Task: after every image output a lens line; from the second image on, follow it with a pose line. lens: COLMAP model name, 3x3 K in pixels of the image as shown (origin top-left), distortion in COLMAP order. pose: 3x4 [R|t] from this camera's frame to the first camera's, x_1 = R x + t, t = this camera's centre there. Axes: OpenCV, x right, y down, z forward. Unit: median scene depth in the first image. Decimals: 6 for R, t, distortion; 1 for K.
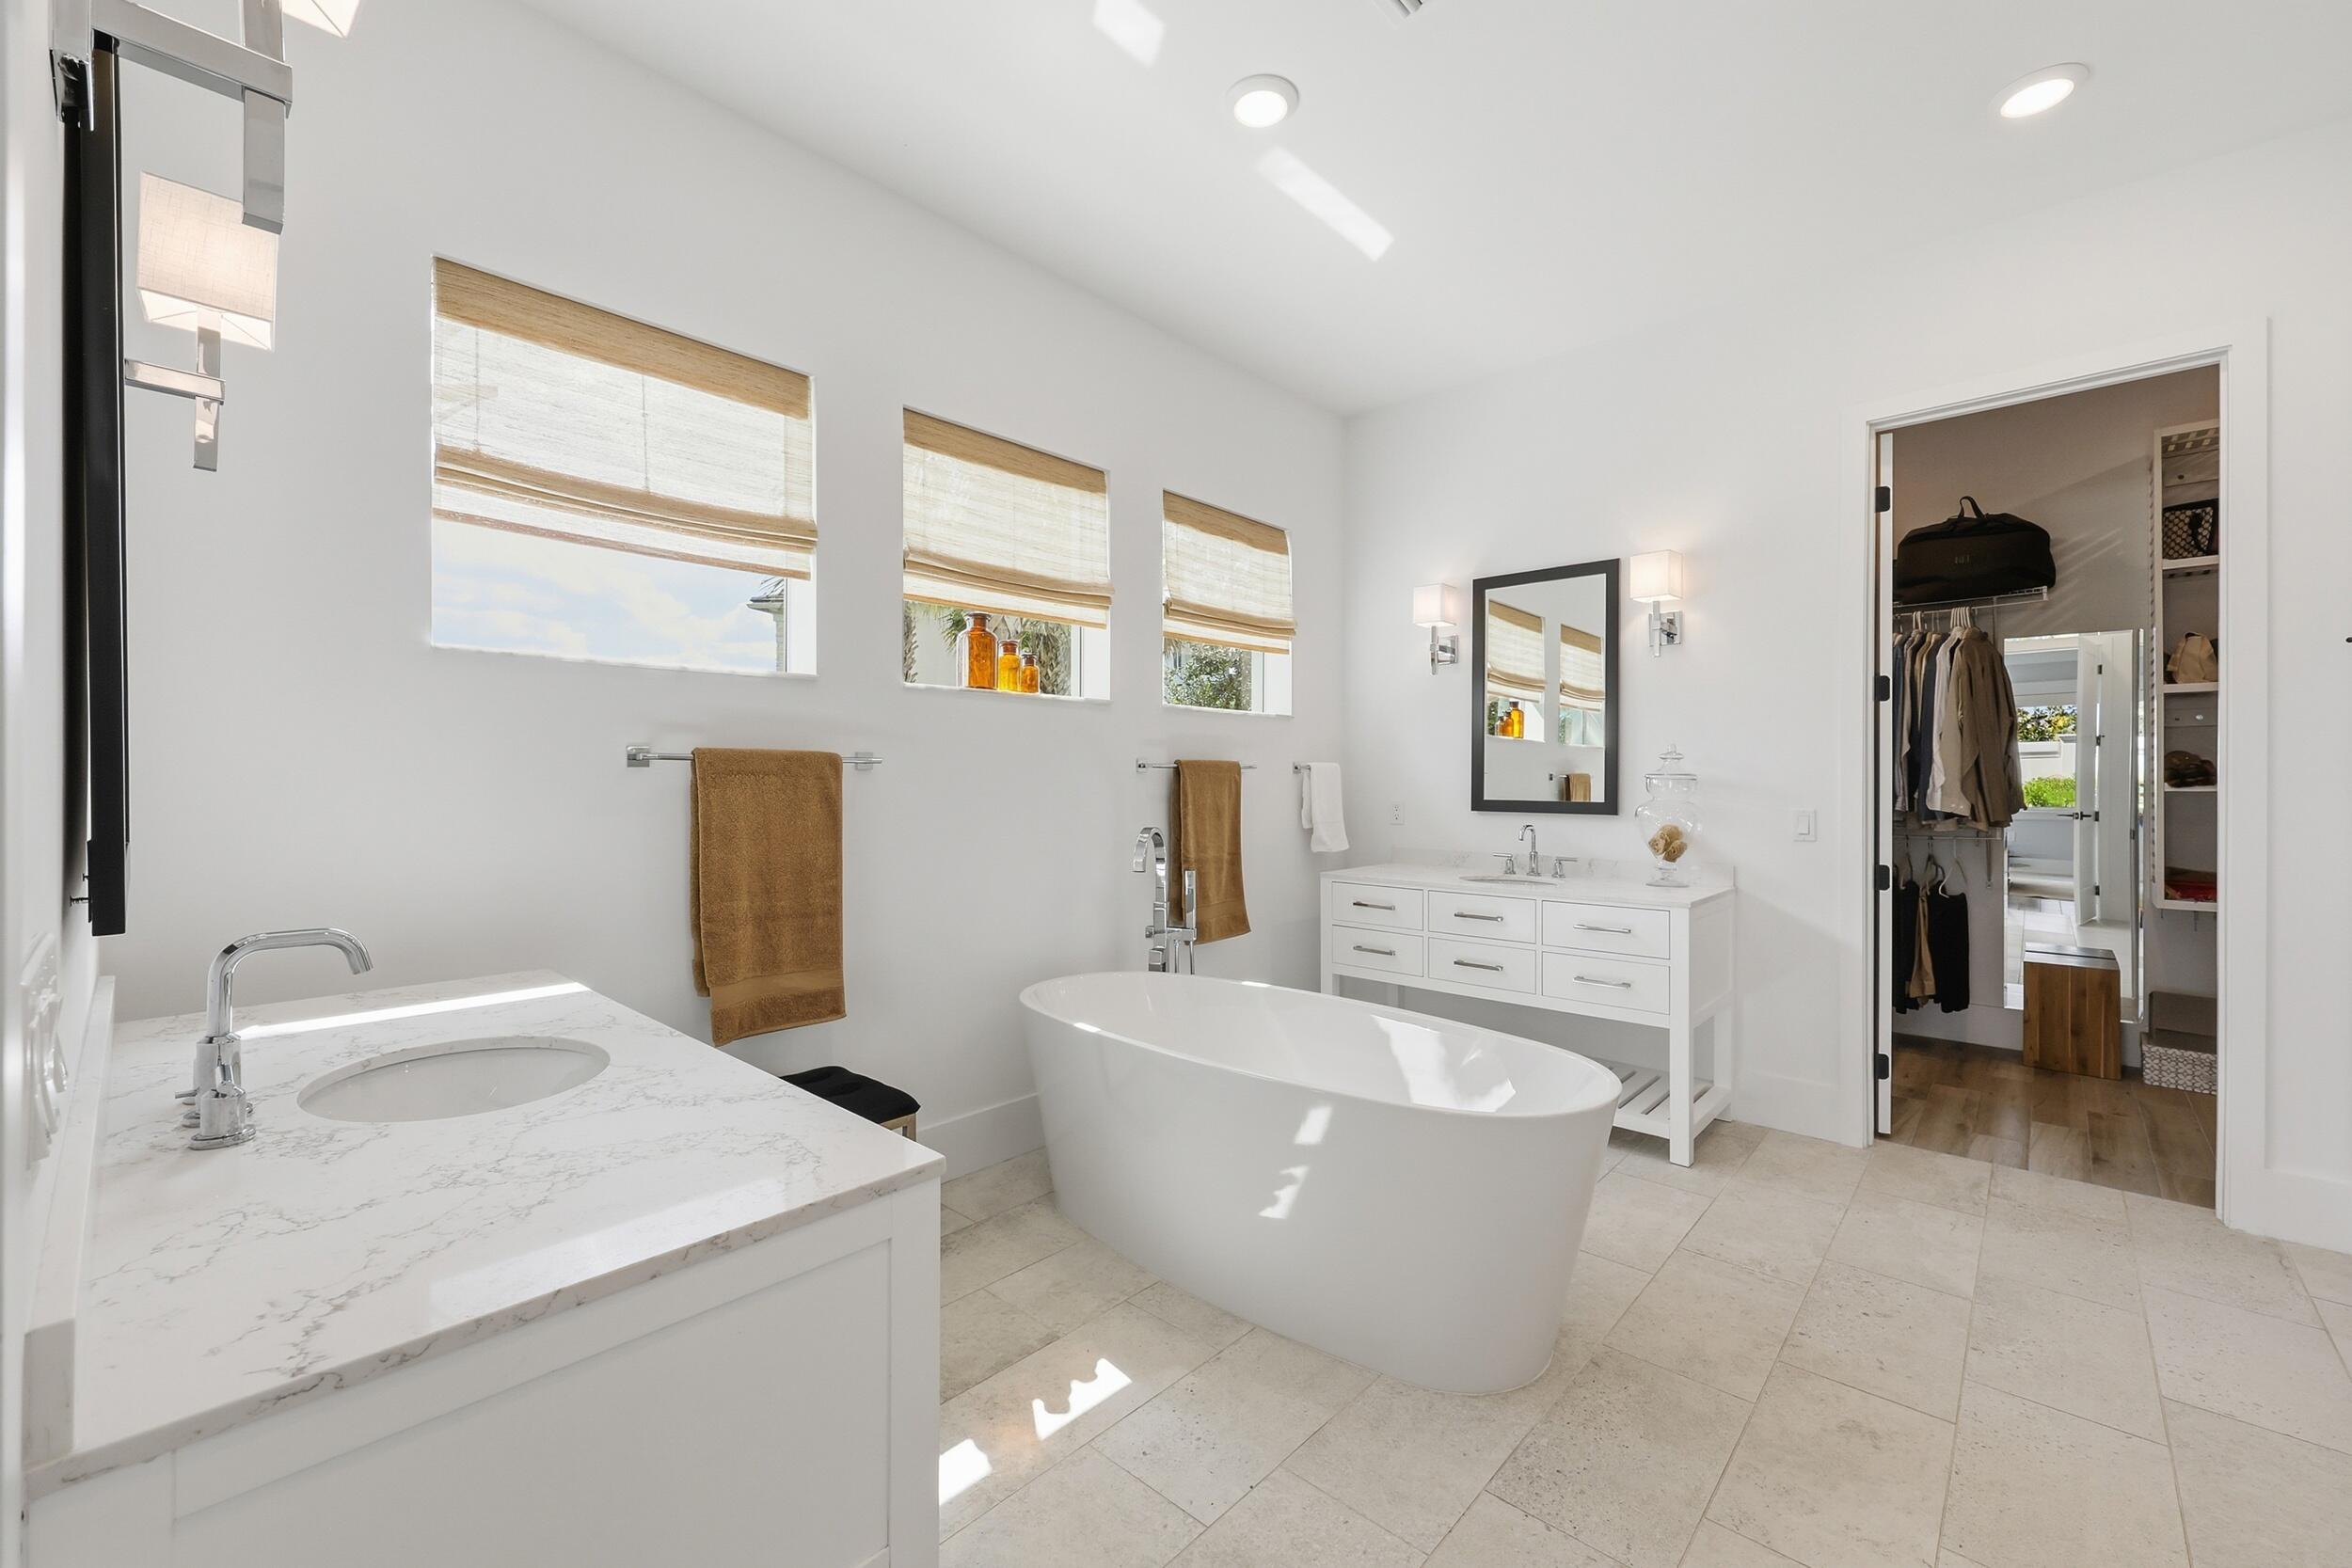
lens RADIAL K [[966.0, 0, 1171.4], [0, 966.0, 778.2], [0, 0, 1]] dist [0.003193, -0.000650]
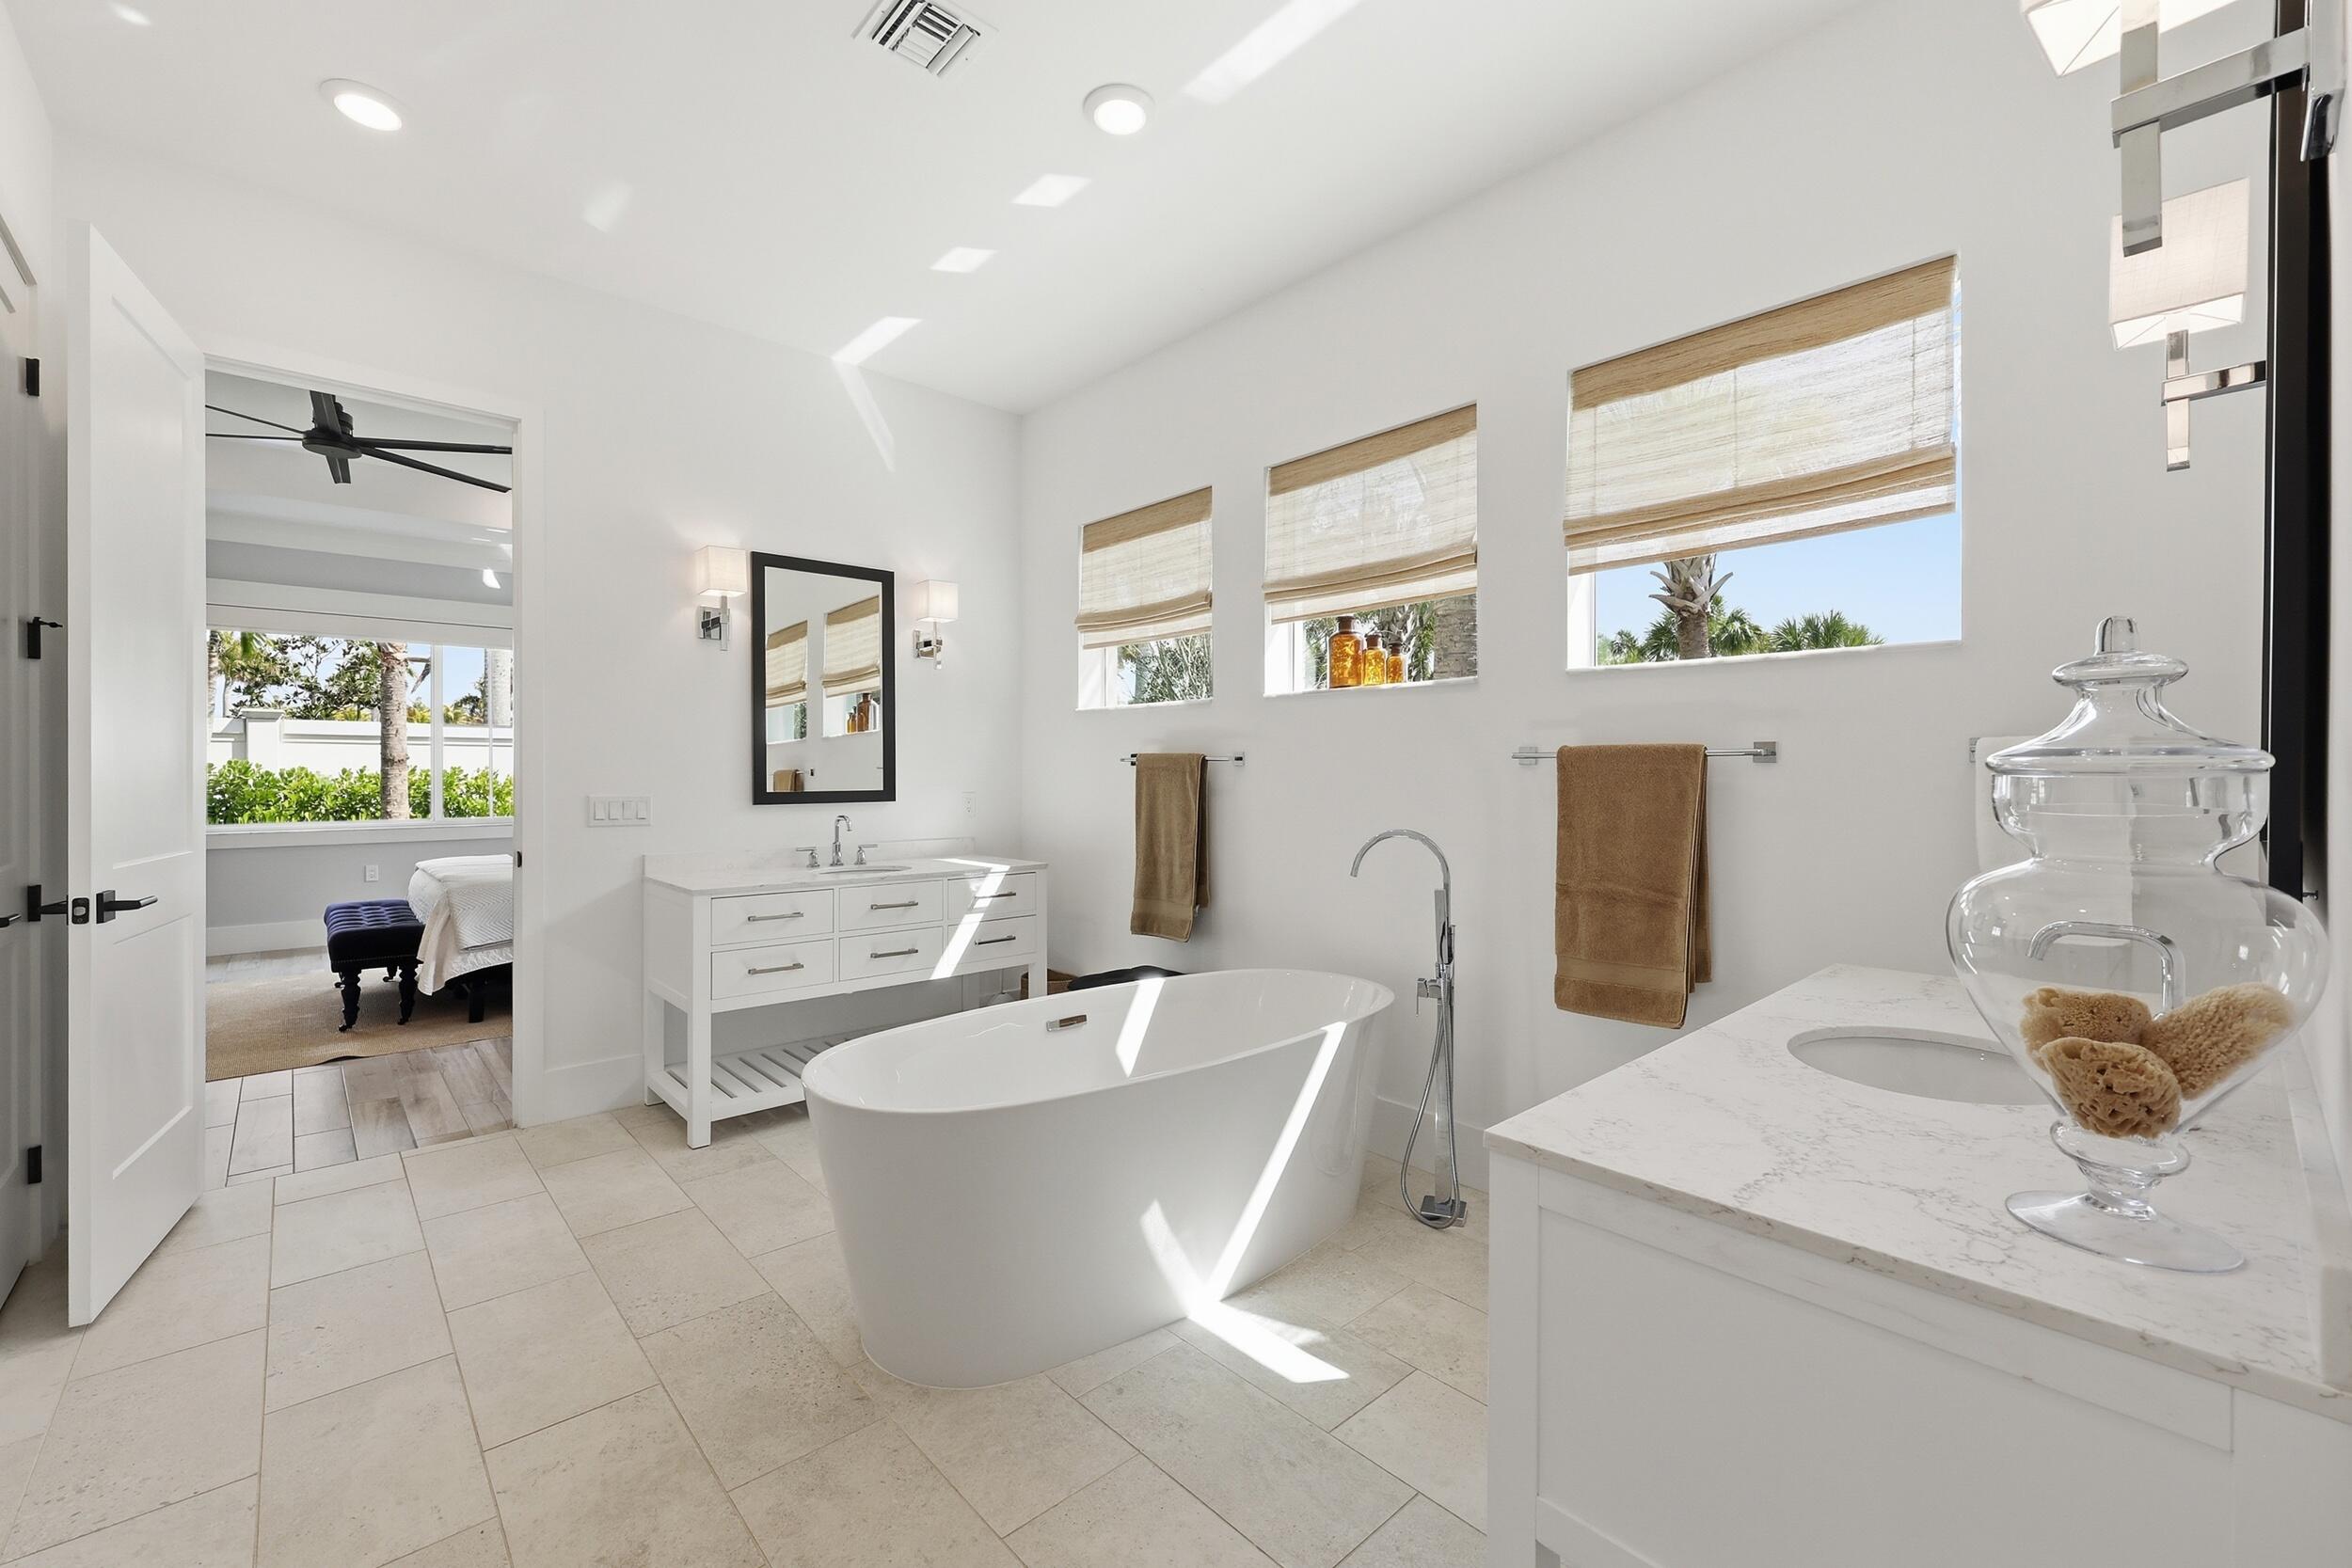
lens RADIAL K [[966.0, 0, 1152.8], [0, 966.0, 779.1], [0, 0, 1]] dist [0.003193, -0.000650]
pose [[-0.106955, 0.003688, -0.994257, 0.828239], [-0.004954, 0.999979, 0.004242, 0.003881], [0.994251, 0.005379, -0.106935, 0.856667]]
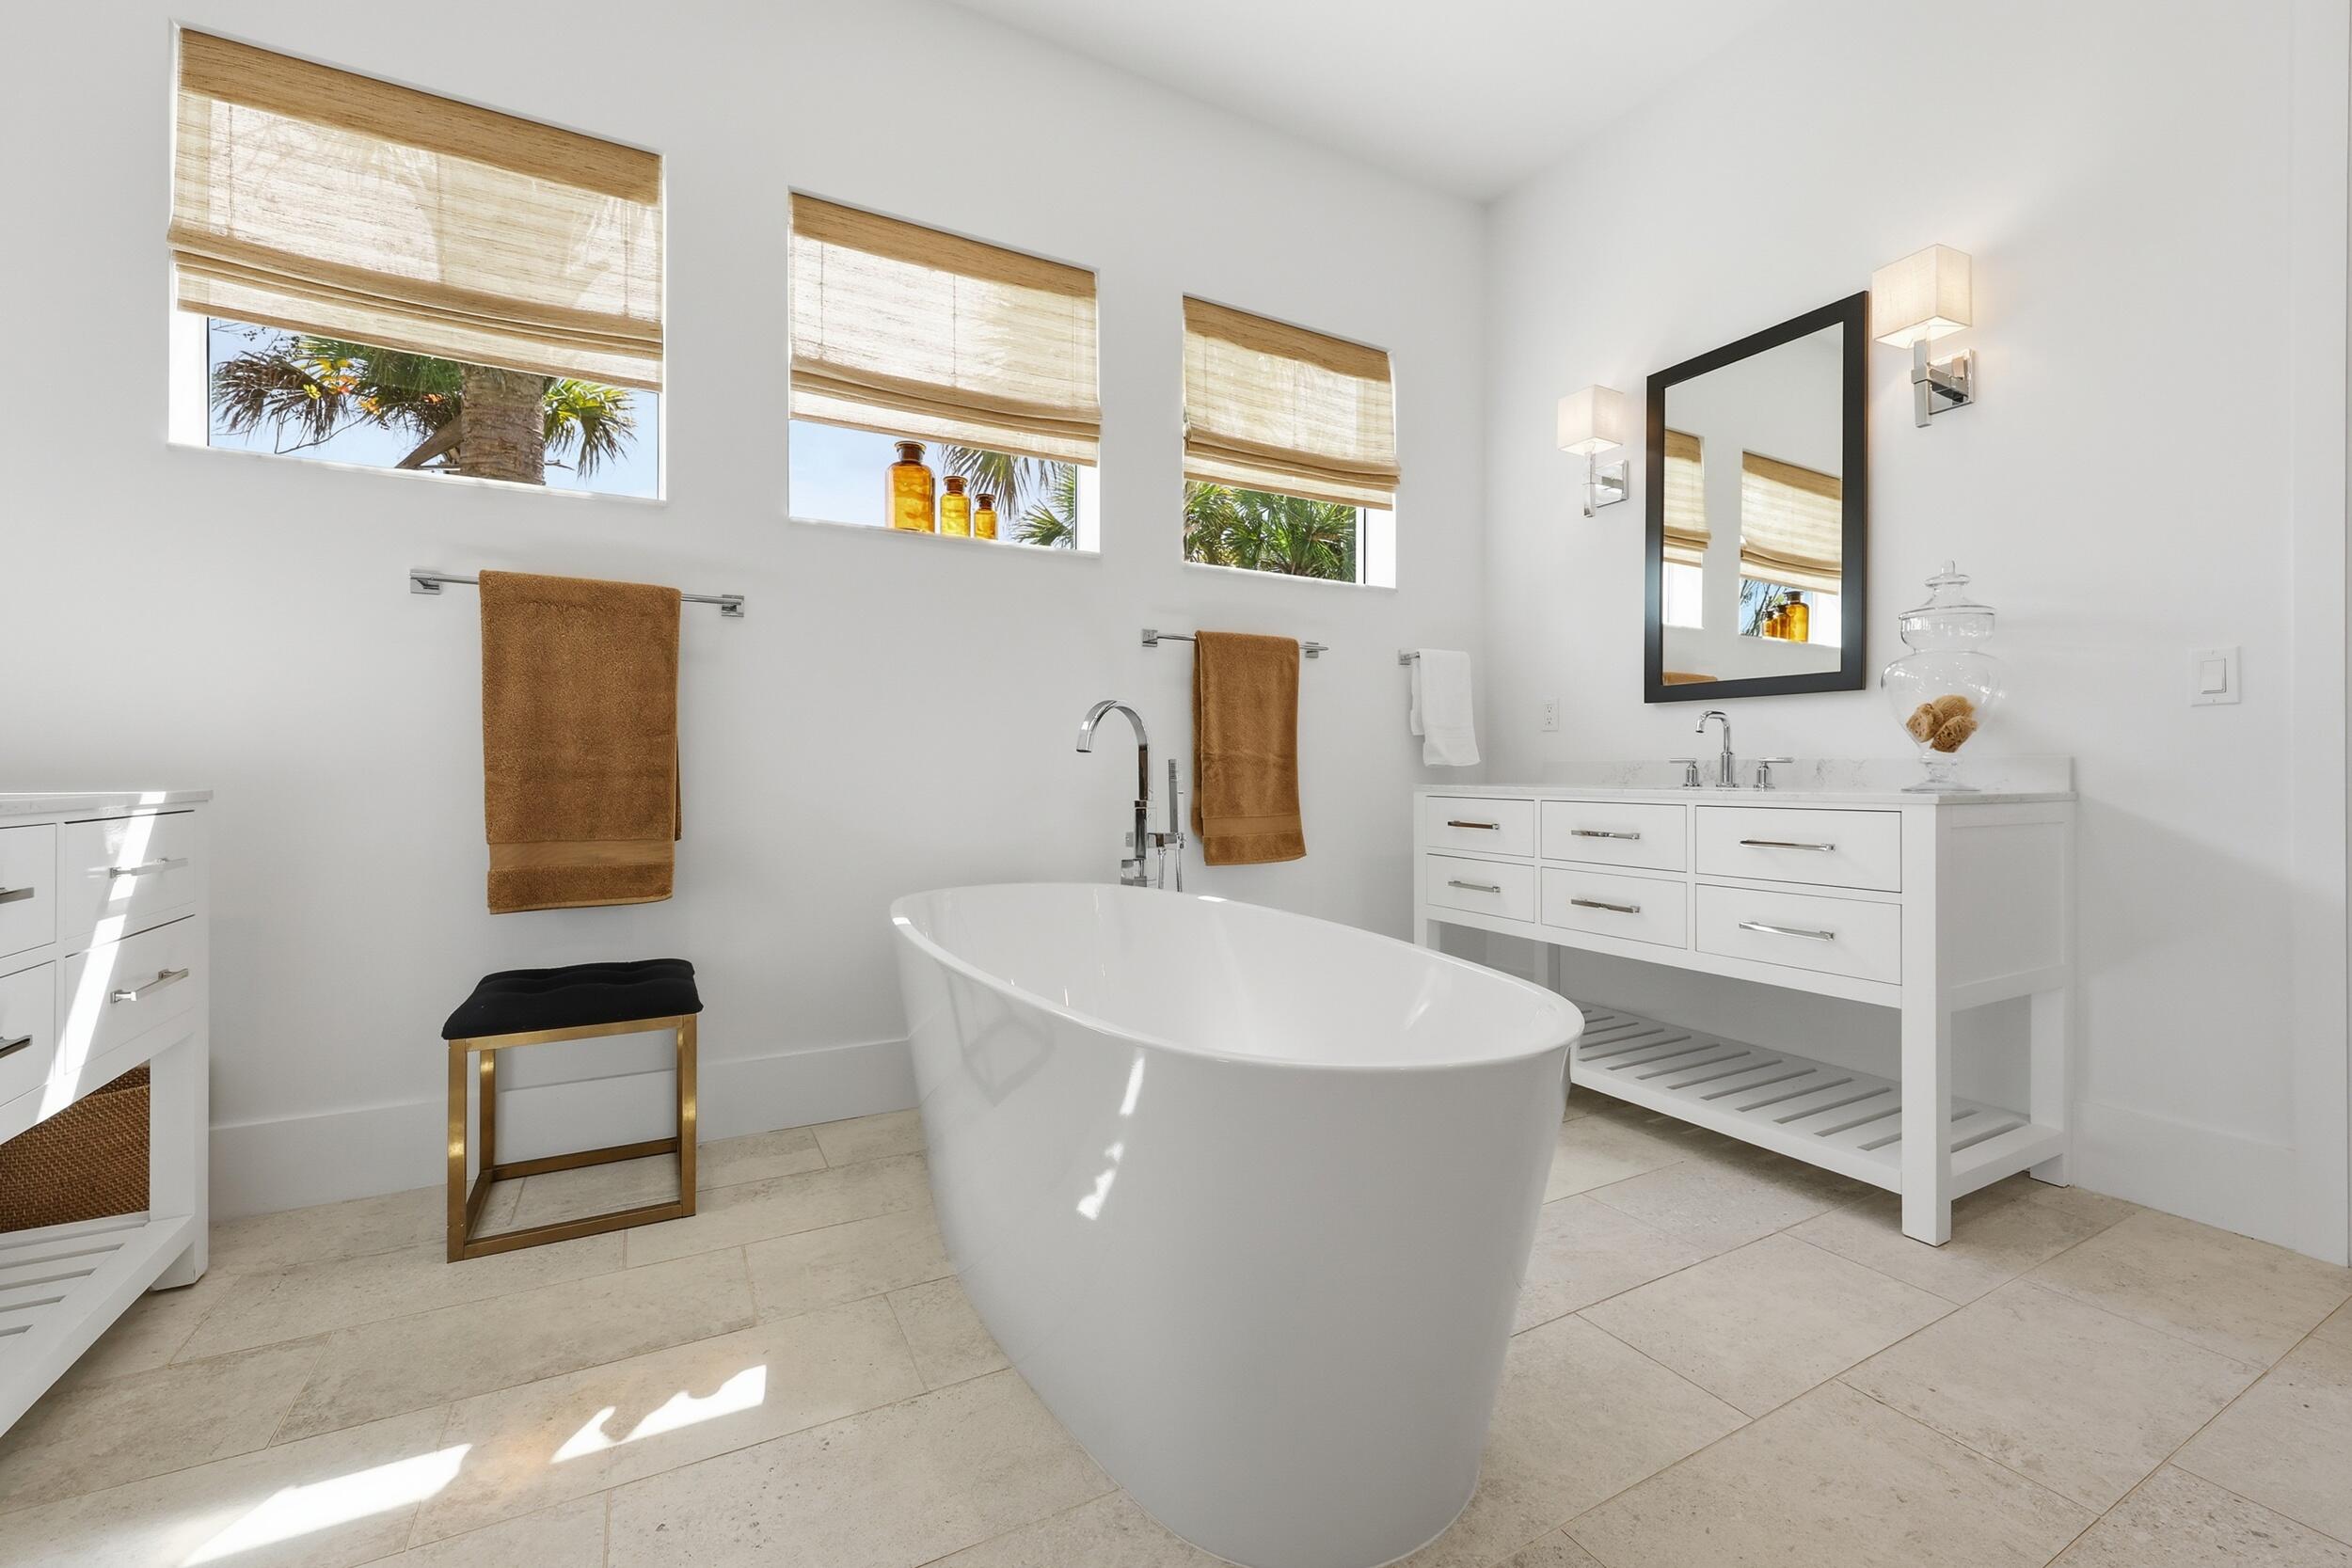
lens RADIAL K [[966.0, 0, 1171.8], [0, 966.0, 766.1], [0, 0, 1]] dist [0.003193, -0.000650]
pose [[0.944464, -0.001697, -0.328610, 0.272097], [-0.000857, 0.999971, -0.007628, 0.108340], [0.328613, 0.007487, 0.944435, 0.272881]]
